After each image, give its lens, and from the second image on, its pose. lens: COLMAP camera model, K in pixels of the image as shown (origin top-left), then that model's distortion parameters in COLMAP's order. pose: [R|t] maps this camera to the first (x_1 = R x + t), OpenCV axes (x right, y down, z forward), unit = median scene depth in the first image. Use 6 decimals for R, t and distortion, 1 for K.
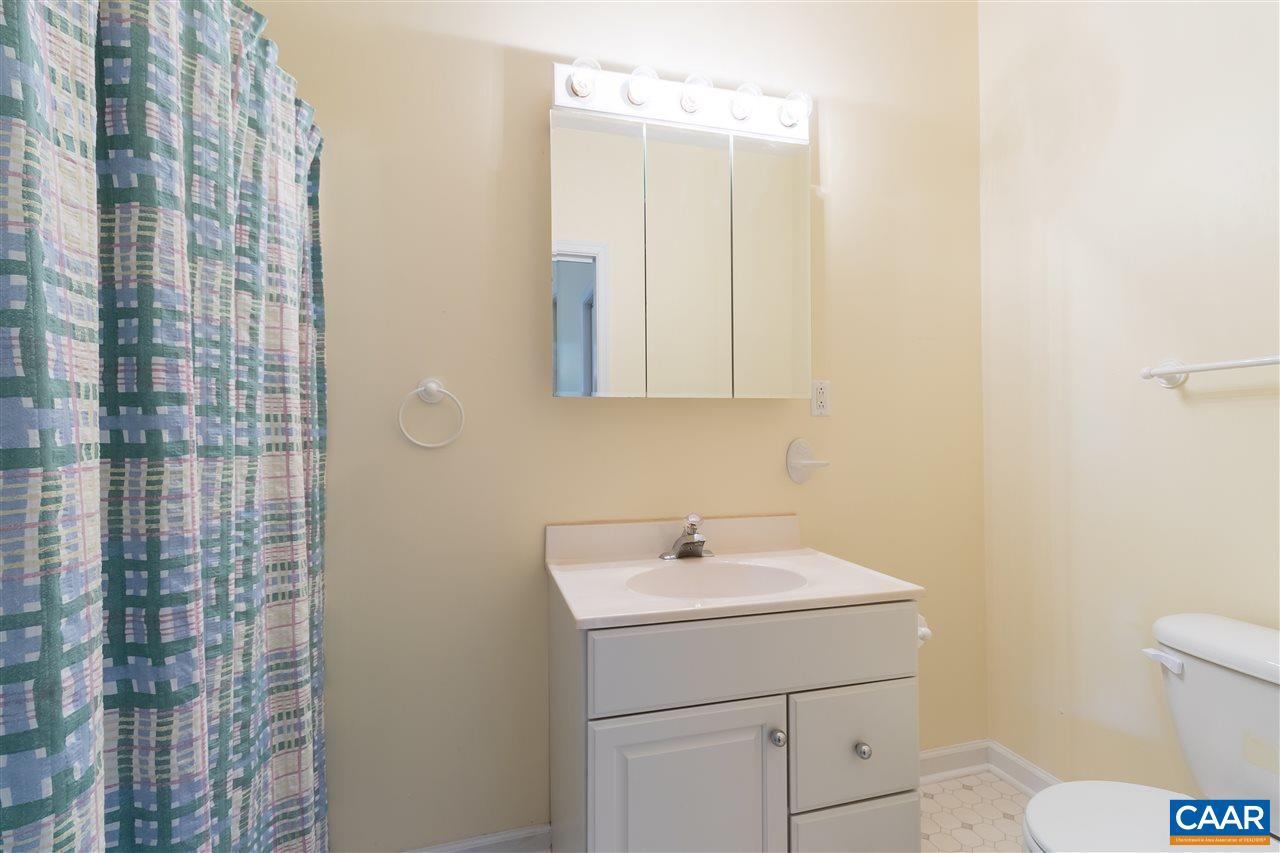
lens RADIAL K [[595.2, 0, 643.0], [0, 595.2, 433.6], [0, 0, 1]] dist [0.004117, 0.000204]
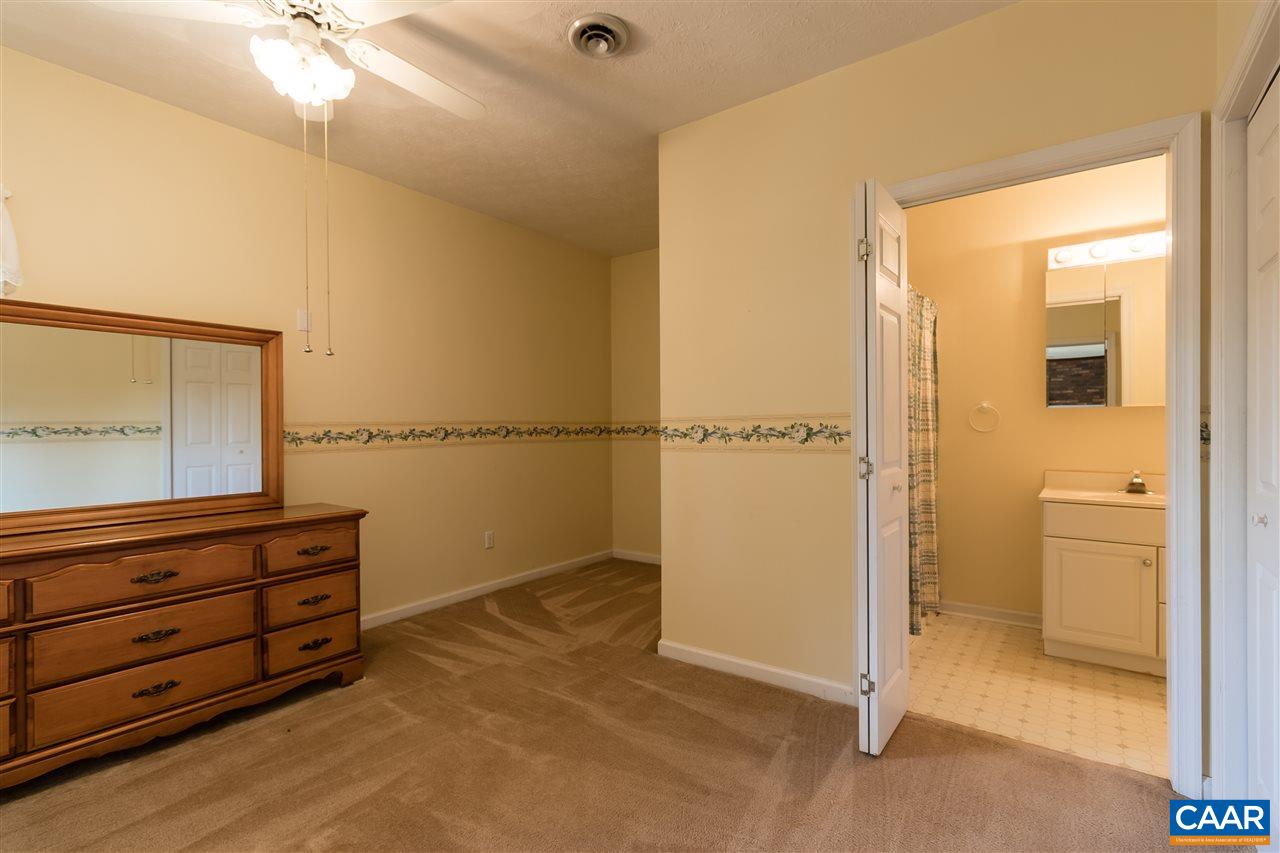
lens RADIAL K [[595.2, 0, 643.1], [0, 595.2, 427.2], [0, 0, 1]] dist [0.004117, 0.000204]
pose [[0.613789, 0.004125, -0.789460, 0.824674], [0.001454, 0.999979, 0.006356, -0.011688], [0.789469, -0.005049, 0.613770, -1.836100]]
